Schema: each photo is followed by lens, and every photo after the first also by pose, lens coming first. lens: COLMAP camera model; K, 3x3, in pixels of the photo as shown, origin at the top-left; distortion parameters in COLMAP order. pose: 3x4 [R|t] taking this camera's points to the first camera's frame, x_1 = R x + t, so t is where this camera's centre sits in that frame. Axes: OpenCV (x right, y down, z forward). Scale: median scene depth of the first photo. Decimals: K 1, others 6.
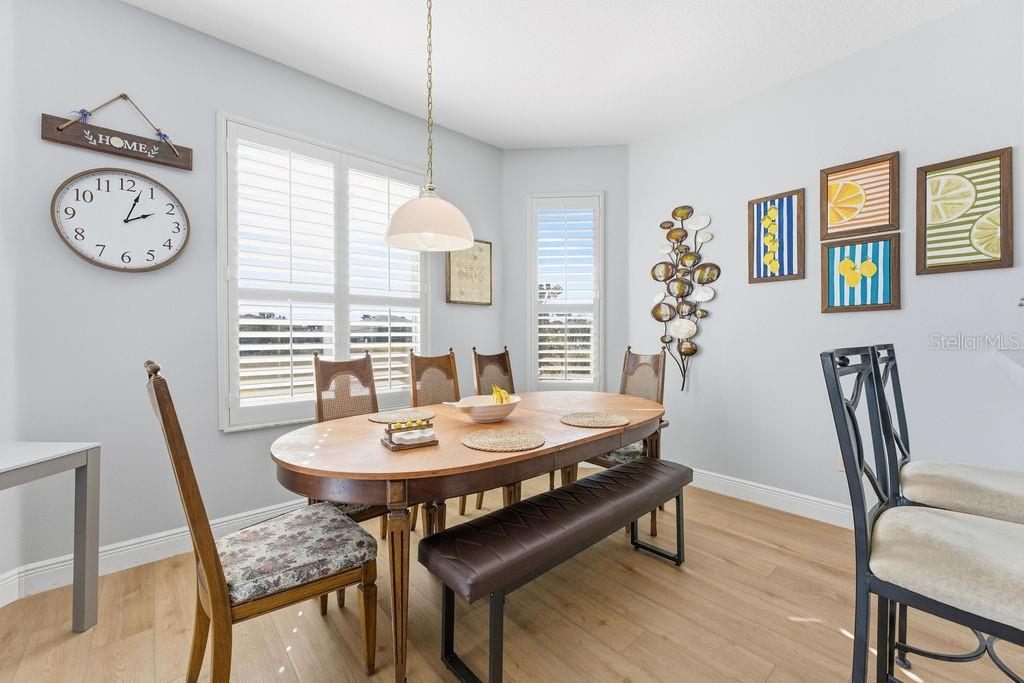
lens RADIAL K [[414.2, 0, 510.6], [0, 414.2, 339.0], [0, 0, 1]] dist [-0.004184, 0.001132]
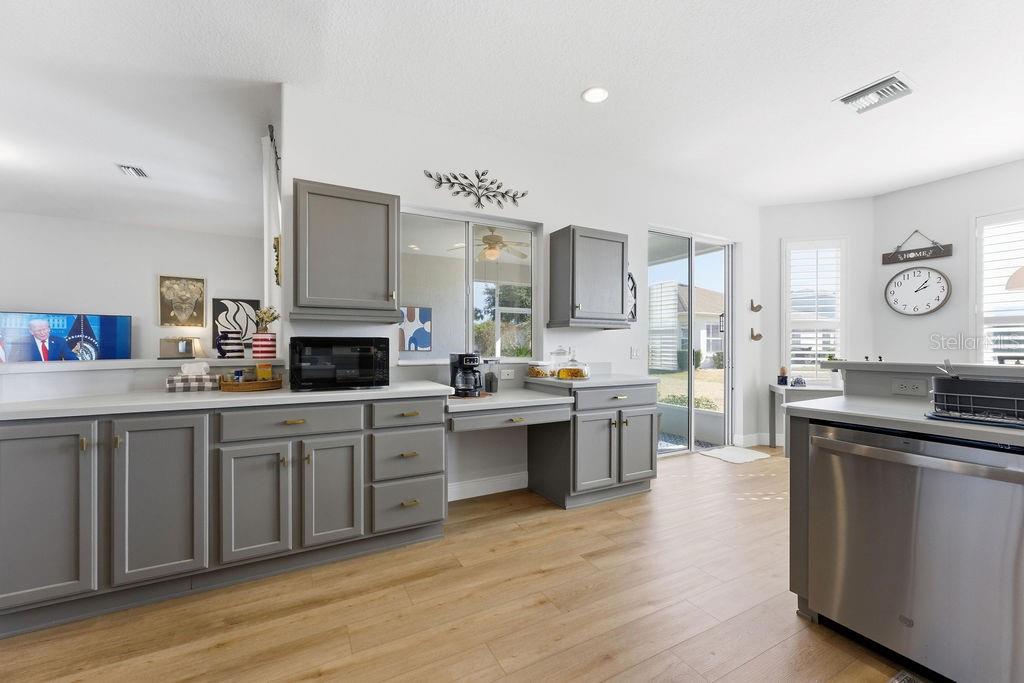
lens RADIAL K [[414.2, 0, 509.6], [0, 414.2, 346.2], [0, 0, 1]] dist [-0.004184, 0.001132]
pose [[-0.223613, 0.000305, -0.974678, 1.539787], [-0.010340, 0.999943, 0.002685, 0.005027], [0.974623, 0.010679, -0.223598, -0.520284]]
